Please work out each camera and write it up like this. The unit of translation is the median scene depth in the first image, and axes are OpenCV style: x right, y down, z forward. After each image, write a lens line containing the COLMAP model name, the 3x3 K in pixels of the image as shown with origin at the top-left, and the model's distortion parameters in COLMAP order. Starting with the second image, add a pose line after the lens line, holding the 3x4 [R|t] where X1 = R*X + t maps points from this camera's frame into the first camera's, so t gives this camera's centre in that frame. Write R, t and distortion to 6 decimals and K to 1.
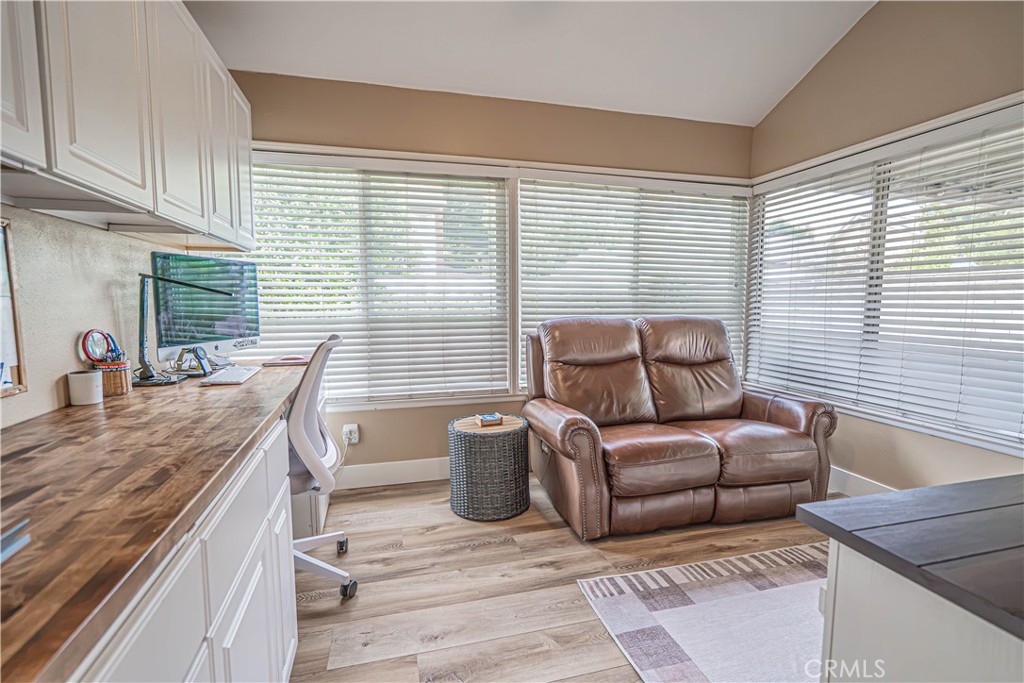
lens RADIAL K [[471.5, 0, 516.7], [0, 471.5, 343.6], [0, 0, 1]] dist [0.002010, 0.000874]
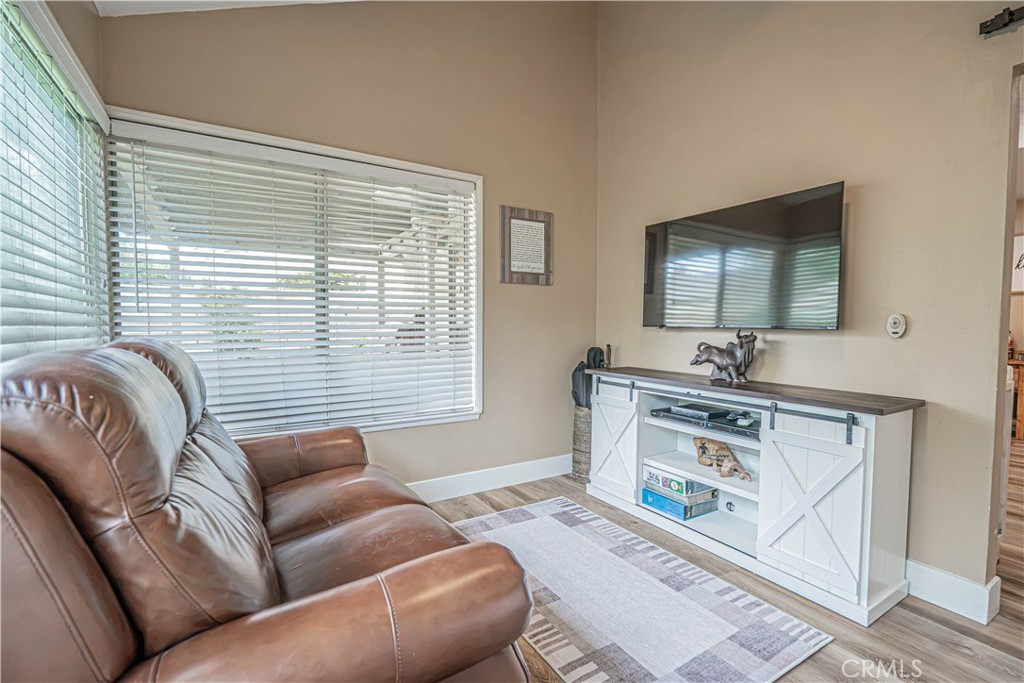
lens RADIAL K [[465.9, 0, 512.5], [0, 465.9, 345.2], [0, 0, 1]] dist [-0.003429, 0.000172]
pose [[-0.276071, -0.048131, 0.959931, -0.278193], [0.086701, 0.993426, 0.074745, -0.069097], [-0.957219, 0.103862, -0.270083, 0.961181]]
